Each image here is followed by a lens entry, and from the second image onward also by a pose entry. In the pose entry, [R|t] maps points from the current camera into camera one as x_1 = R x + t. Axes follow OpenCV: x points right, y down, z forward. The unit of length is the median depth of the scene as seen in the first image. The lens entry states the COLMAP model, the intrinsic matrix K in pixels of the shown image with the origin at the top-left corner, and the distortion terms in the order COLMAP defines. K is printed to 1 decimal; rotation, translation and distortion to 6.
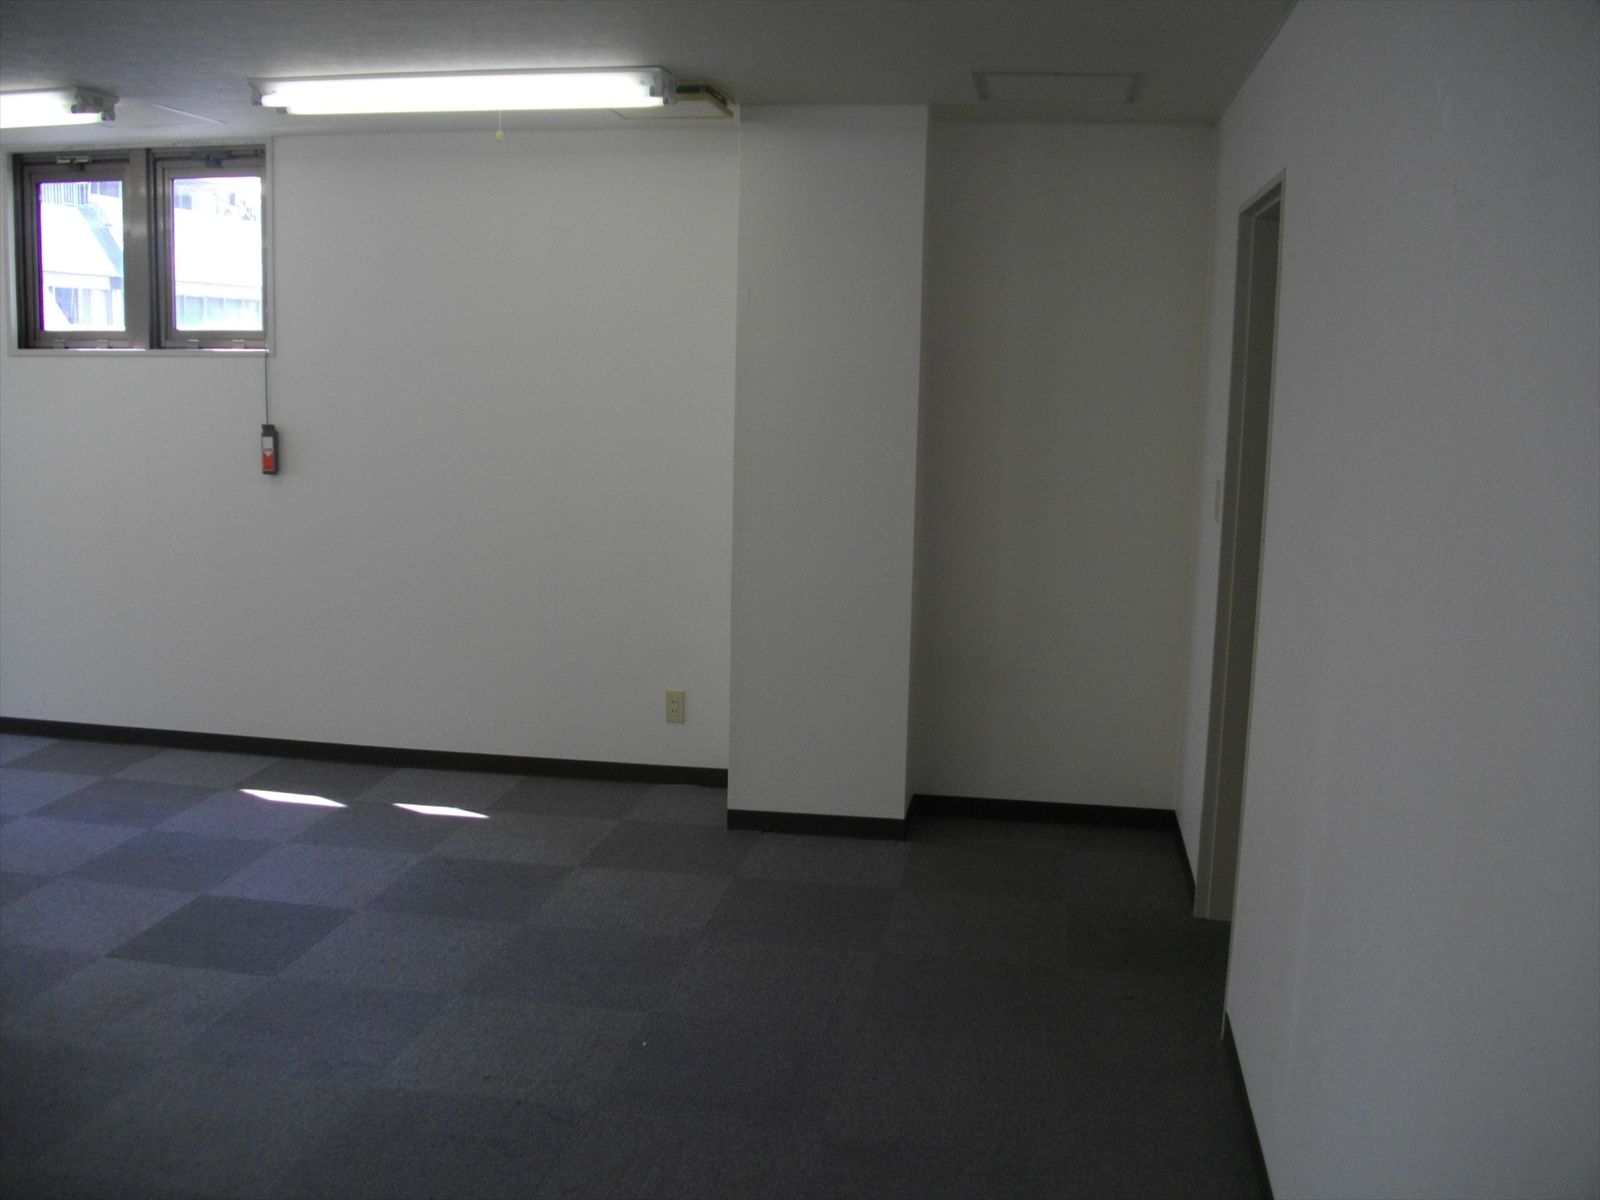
lens RADIAL K [[1544.2, 0, 800.0], [0, 1544.2, 600.0], [0, 0, 1]] dist [-0.121151, 0.029827]
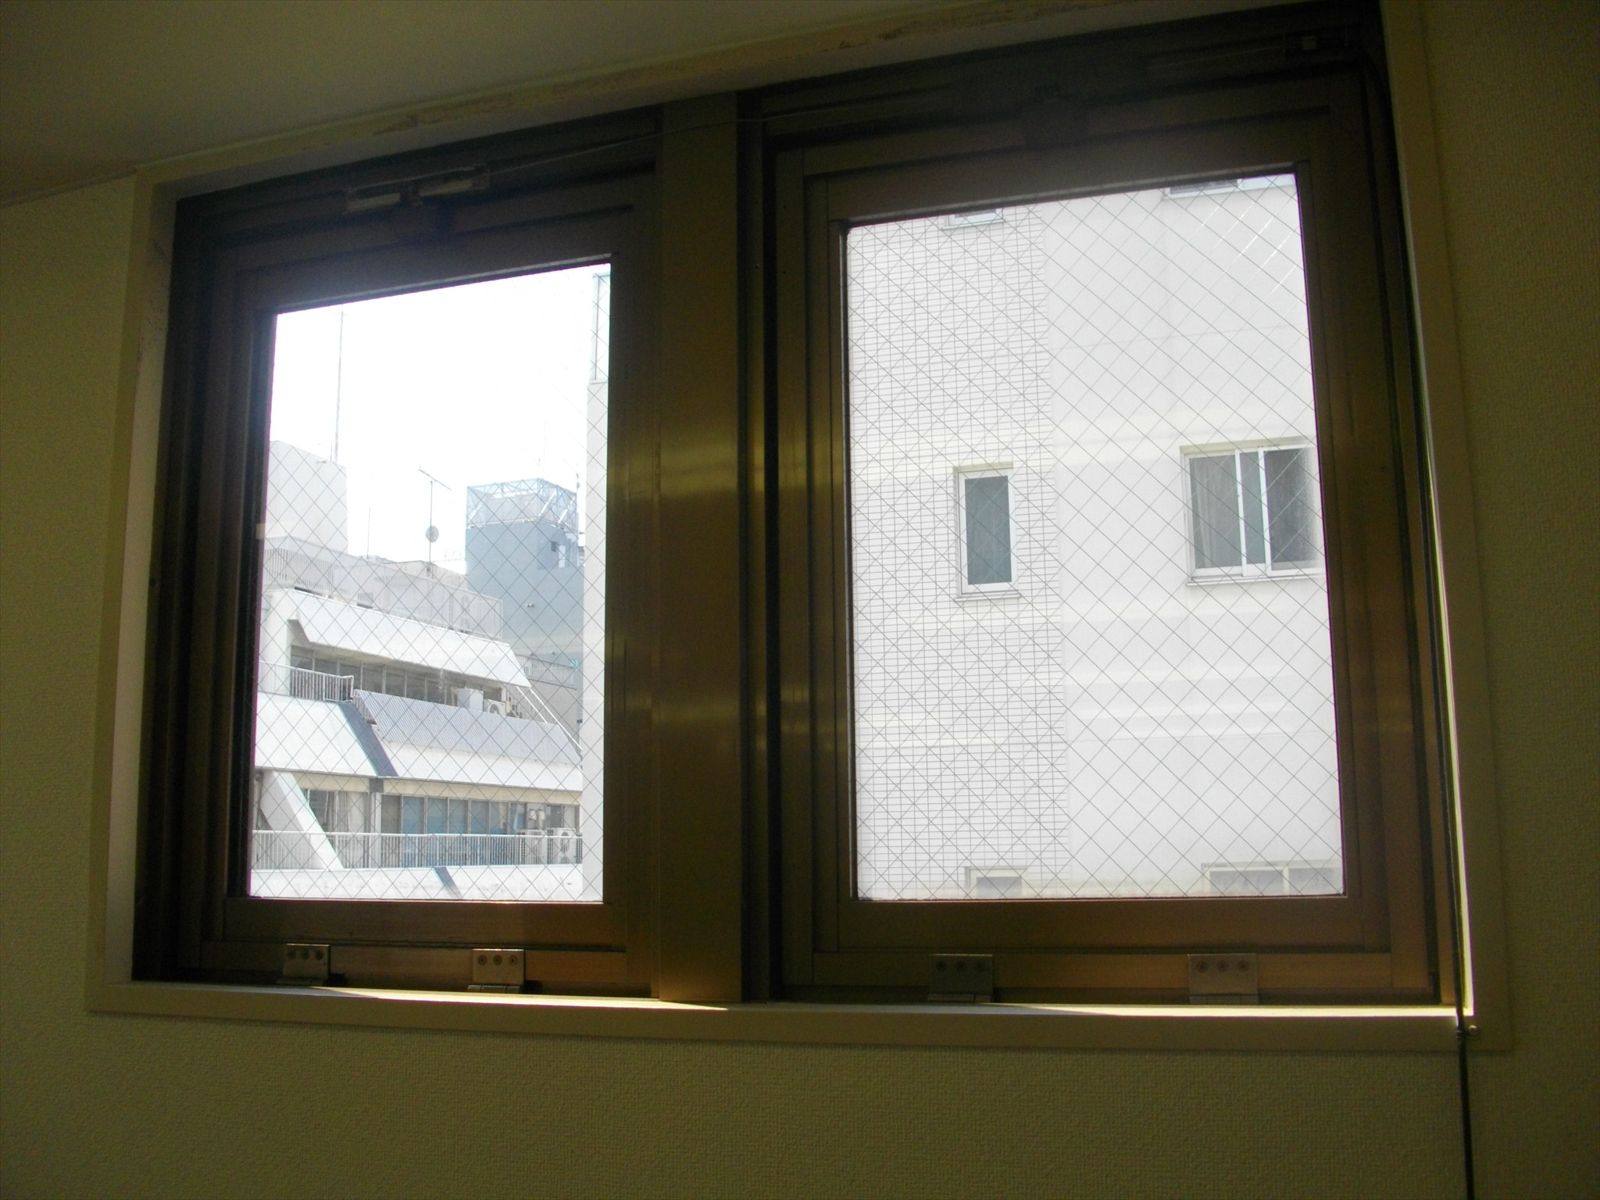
lens RADIAL K [[1544.2, 0, 800.0], [0, 1544.2, 600.0], [0, 0, 1]] dist [-0.121151, 0.029827]
pose [[0.988720, -0.055211, -0.139230, -0.388805], [0.009016, 0.949834, -0.312624, -0.152244], [0.149506, 0.307842, 0.939617, 0.784858]]
